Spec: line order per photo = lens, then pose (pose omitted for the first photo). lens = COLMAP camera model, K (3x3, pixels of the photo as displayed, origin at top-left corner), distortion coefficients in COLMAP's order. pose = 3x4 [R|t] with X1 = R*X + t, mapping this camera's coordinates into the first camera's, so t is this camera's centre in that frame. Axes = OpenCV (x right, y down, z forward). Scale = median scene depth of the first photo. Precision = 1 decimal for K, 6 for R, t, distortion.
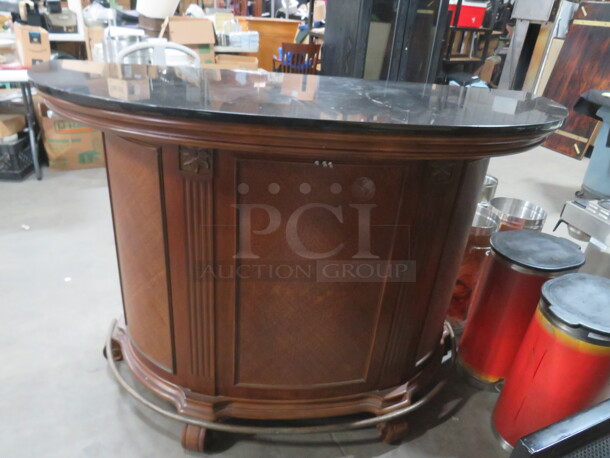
lens RADIAL K [[443.6, 0, 303.6], [0, 443.6, 227.5], [0, 0, 1]] dist [-0.031045, 0.007240]
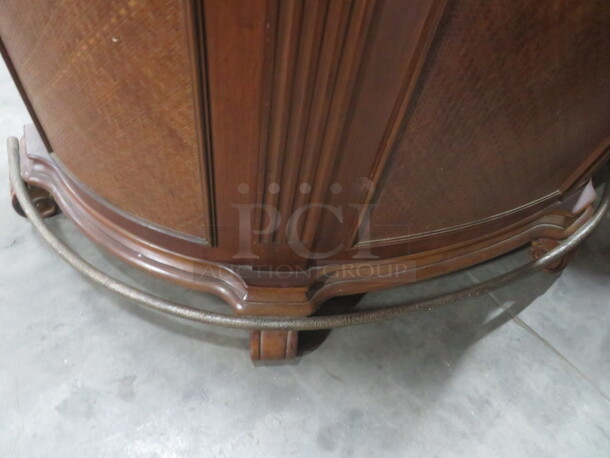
lens RADIAL K [[443.6, 0, 304.4], [0, 443.6, 228.9], [0, 0, 1]] dist [-0.031045, 0.007240]
pose [[0.970669, -0.171311, 0.168684, -0.269996], [0.066479, 0.865514, 0.496453, 0.096612], [-0.231046, -0.470678, 0.851516, 0.590323]]
